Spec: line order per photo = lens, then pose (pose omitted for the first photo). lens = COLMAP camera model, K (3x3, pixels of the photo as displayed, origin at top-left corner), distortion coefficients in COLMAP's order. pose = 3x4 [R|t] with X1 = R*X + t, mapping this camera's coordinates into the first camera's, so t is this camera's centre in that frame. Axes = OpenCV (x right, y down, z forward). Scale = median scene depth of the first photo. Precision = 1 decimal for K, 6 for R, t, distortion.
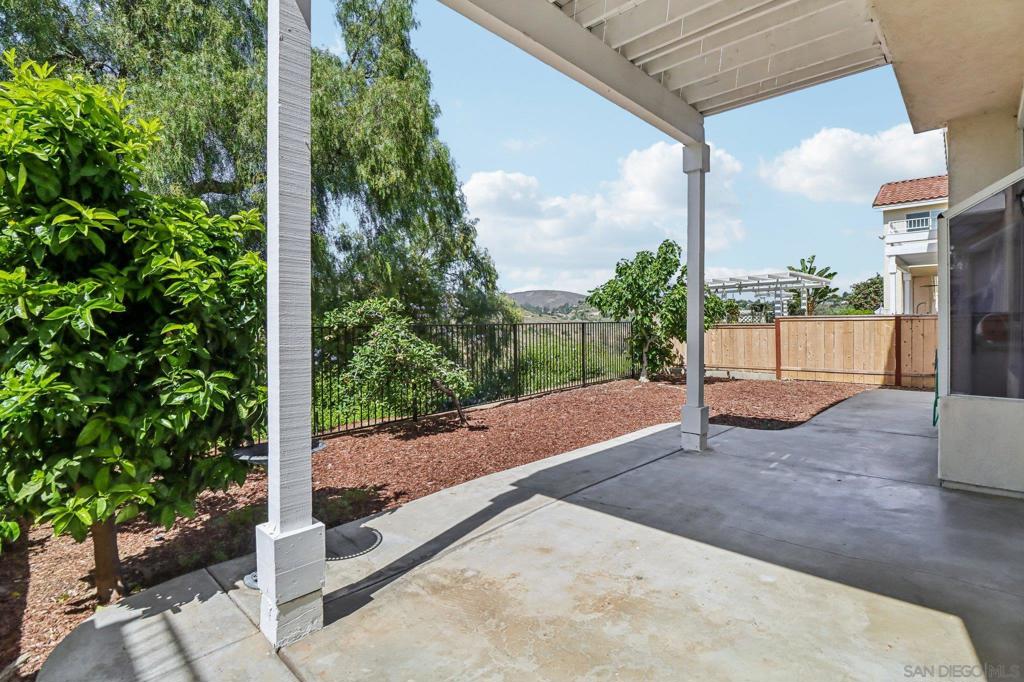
lens RADIAL K [[478.0, 0, 532.4], [0, 478.0, 329.1], [0, 0, 1]] dist [0.005122, -0.003930]
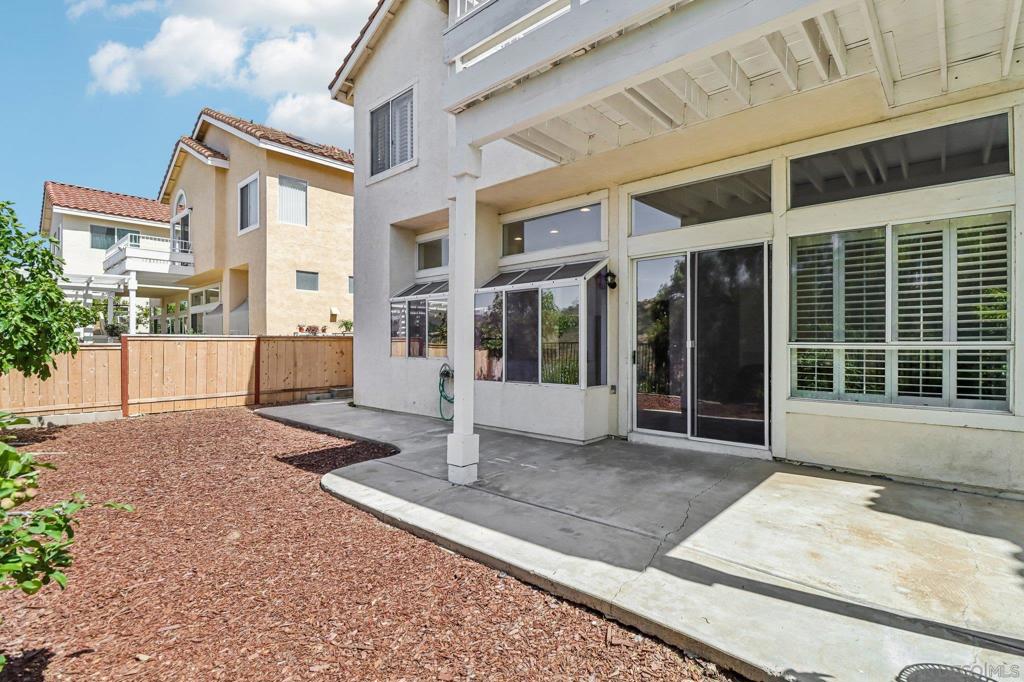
lens RADIAL K [[478.0, 0, 510.9], [0, 478.0, 345.3], [0, 0, 1]] dist [0.005122, -0.003930]
pose [[0.010325, -0.000059, 0.999947, -0.706354], [0.007050, 0.999975, -0.000014, -0.014425], [-0.999922, 0.007049, 0.010325, 1.102186]]
